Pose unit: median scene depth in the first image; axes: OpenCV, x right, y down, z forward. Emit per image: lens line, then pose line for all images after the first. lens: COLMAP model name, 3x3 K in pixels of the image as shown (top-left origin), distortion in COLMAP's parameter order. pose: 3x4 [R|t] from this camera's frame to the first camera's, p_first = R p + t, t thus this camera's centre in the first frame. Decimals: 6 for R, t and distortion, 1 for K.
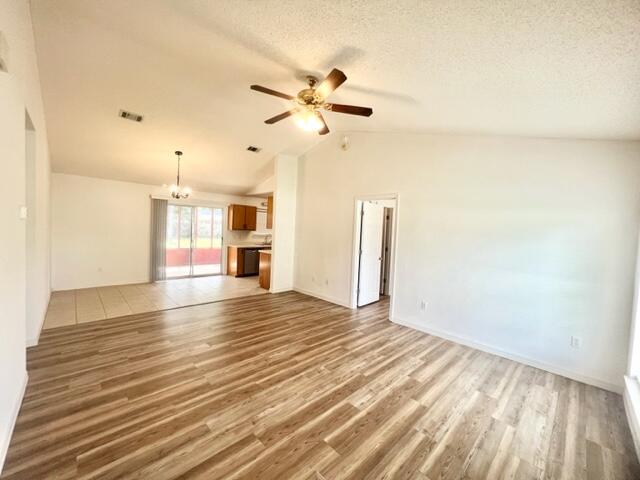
lens RADIAL K [[254.9, 0, 320.0], [0, 254.9, 240.0], [0, 0, 1]] dist [0.000932, 0.000158]
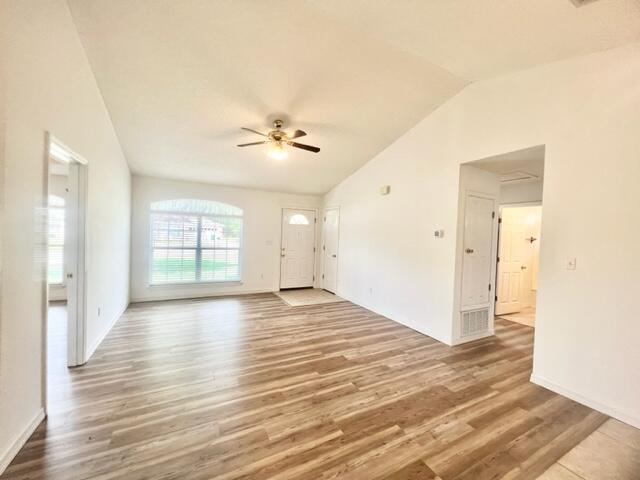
lens RADIAL K [[254.9, 0, 320.0], [0, 254.9, 240.0], [0, 0, 1]] dist [0.000932, 0.000158]
pose [[-0.956422, -0.083398, 0.279823, -0.872998], [-0.065129, 0.995131, 0.073982, -0.137826], [-0.284630, 0.052533, -0.957197, 2.893984]]
